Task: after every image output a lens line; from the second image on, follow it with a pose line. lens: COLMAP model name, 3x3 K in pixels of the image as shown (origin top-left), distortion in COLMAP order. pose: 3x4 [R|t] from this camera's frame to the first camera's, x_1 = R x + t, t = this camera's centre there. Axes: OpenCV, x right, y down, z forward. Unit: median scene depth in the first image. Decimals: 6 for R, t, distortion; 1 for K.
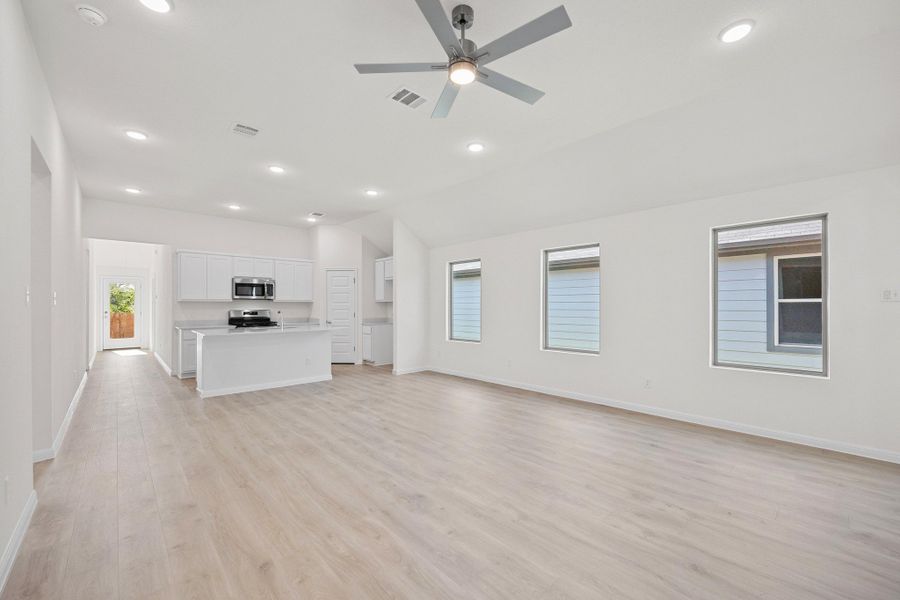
lens RADIAL K [[356.0, 0, 455.8], [0, 356.0, 301.8], [0, 0, 1]] dist [-0.001625, -0.000254]
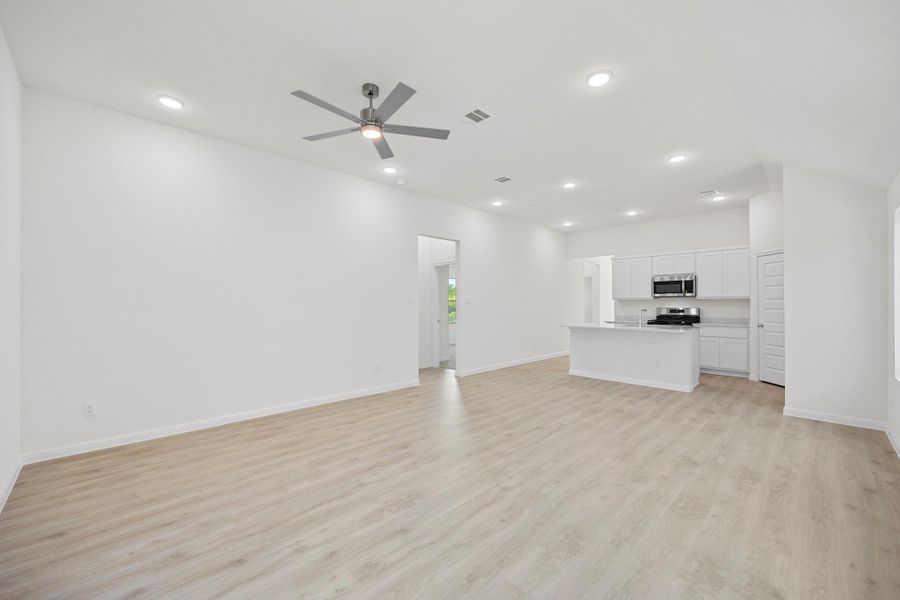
lens RADIAL K [[356.0, 0, 455.8], [0, 356.0, 301.8], [0, 0, 1]] dist [-0.001625, -0.000254]
pose [[0.034324, -0.001580, -0.999410, 0.708897], [0.011680, 0.999931, -0.001180, 0.001445], [0.999342, -0.011633, 0.034340, 0.655520]]
